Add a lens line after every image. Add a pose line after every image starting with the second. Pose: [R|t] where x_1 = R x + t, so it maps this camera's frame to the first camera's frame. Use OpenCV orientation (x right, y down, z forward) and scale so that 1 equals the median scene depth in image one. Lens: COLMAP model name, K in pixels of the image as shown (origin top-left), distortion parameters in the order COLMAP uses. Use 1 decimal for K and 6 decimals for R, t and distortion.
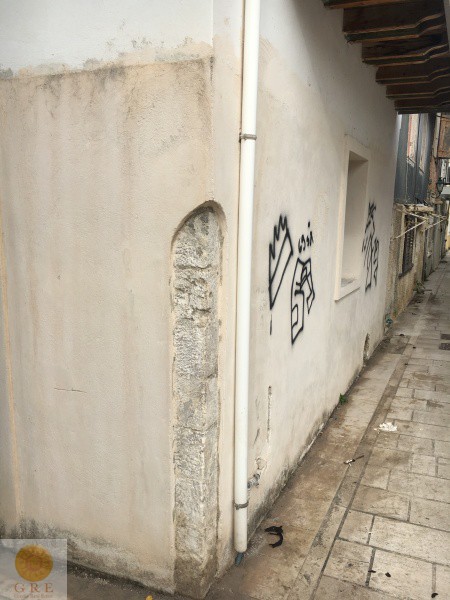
lens RADIAL K [[505.3, 0, 228.1], [0, 505.3, 294.1], [0, 0, 1]] dist [0.081029, -0.095690]
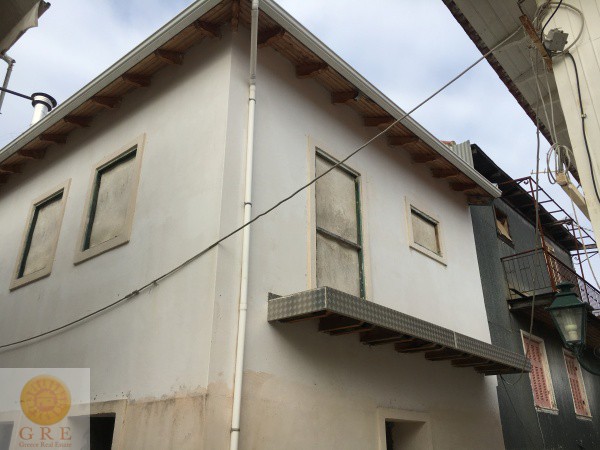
lens RADIAL K [[505.3, 0, 309.9], [0, 505.3, 215.1], [0, 0, 1]] dist [0.081029, -0.095690]
pose [[0.956015, -0.142984, -0.256108, 0.941850], [-0.028354, 0.824000, -0.565880, 0.103590], [0.291944, 0.548251, 0.783702, -0.866769]]
